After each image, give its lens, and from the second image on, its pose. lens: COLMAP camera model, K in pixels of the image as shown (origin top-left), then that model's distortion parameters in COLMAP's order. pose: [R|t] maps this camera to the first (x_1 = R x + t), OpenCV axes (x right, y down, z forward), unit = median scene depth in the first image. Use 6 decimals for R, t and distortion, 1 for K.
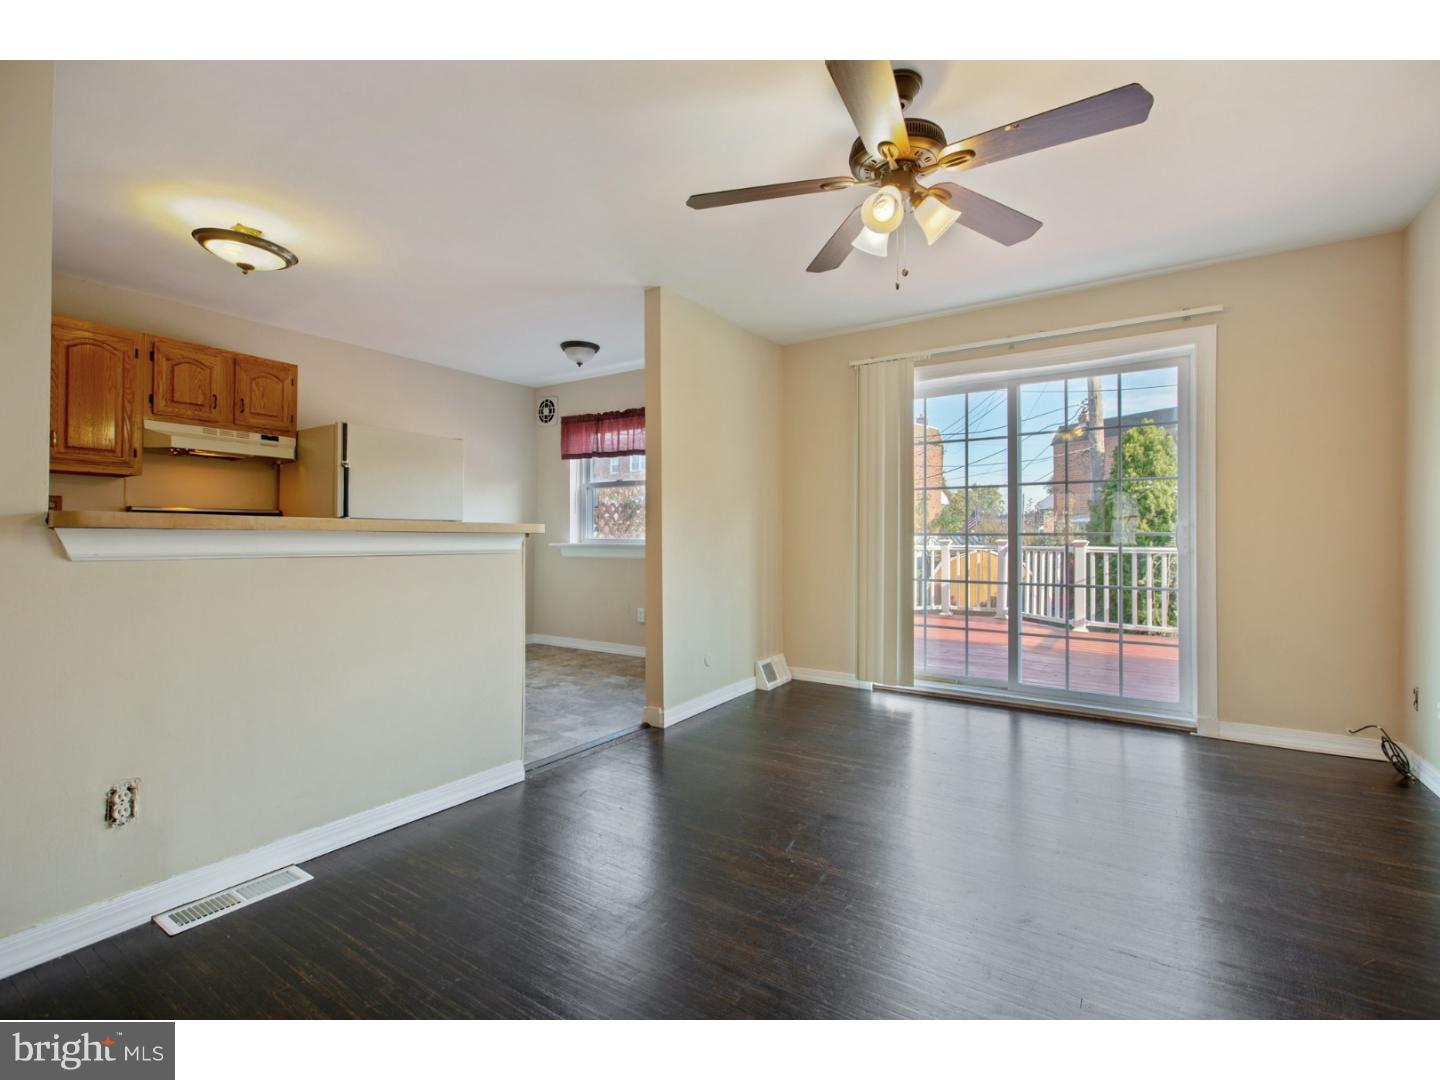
lens RADIAL K [[650.8, 0, 720.0], [0, 650.8, 540.0], [0, 0, 1]] dist [0.000862, 0.000581]
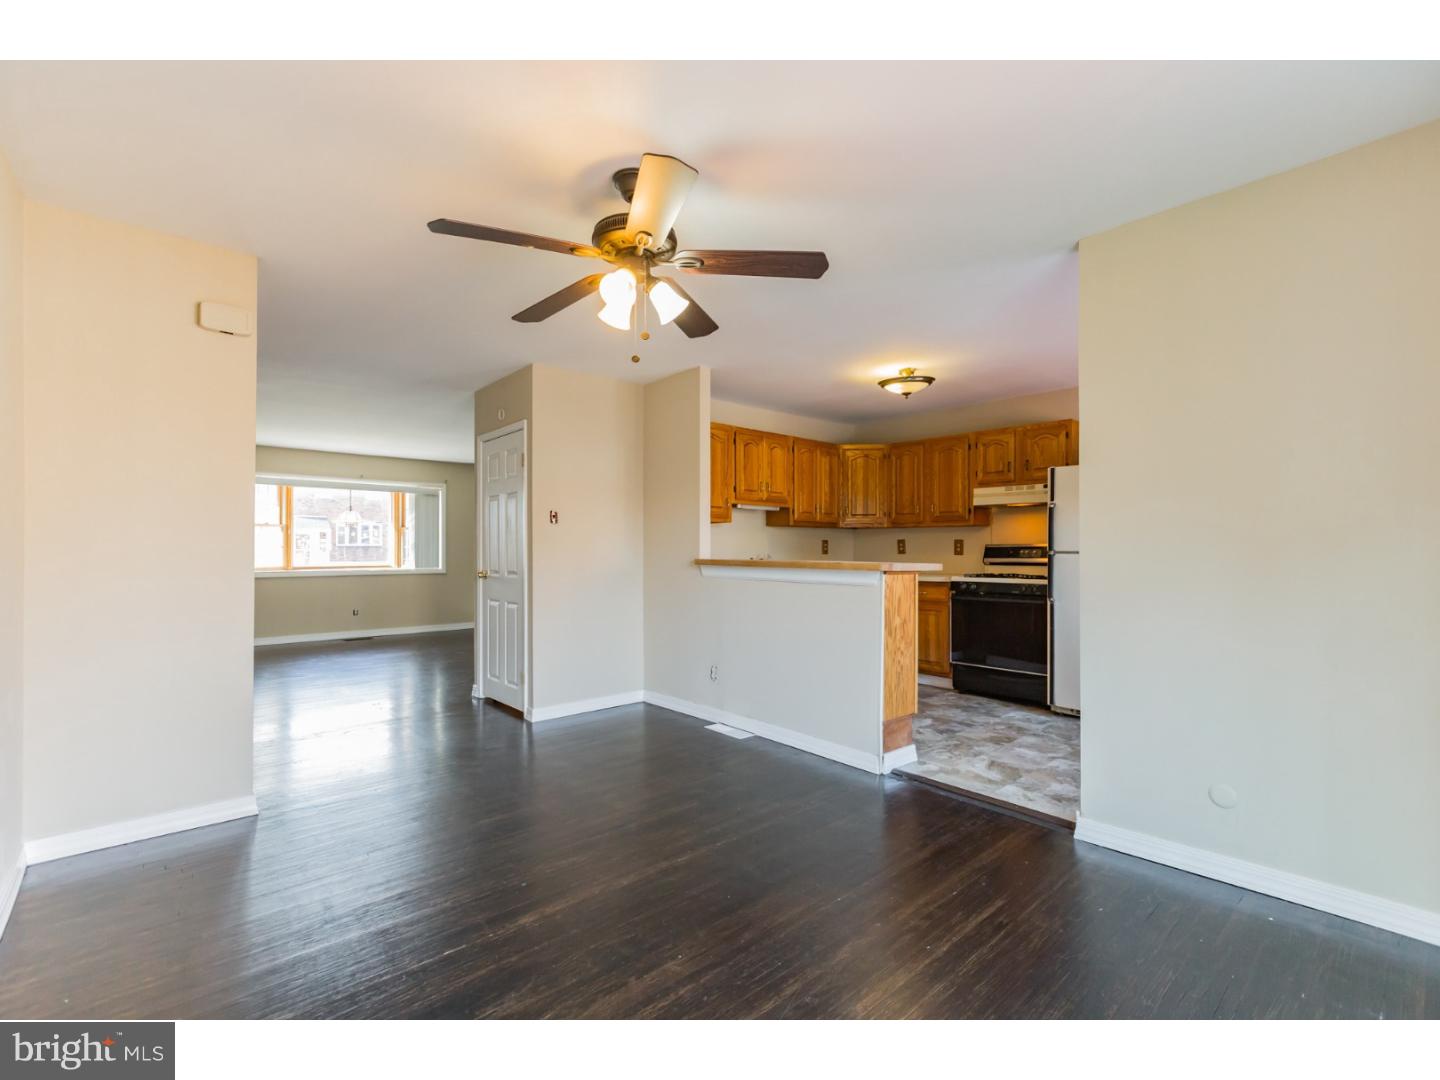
lens RADIAL K [[629.9, 0, 720.0], [0, 629.9, 540.0], [0, 0, 1]] dist [0.001305, -0.000139]
pose [[-0.240102, -0.019021, -0.970561, 0.707141], [-0.013551, 0.999776, -0.016241, -0.030667], [0.970653, 0.009252, -0.240306, 0.781046]]
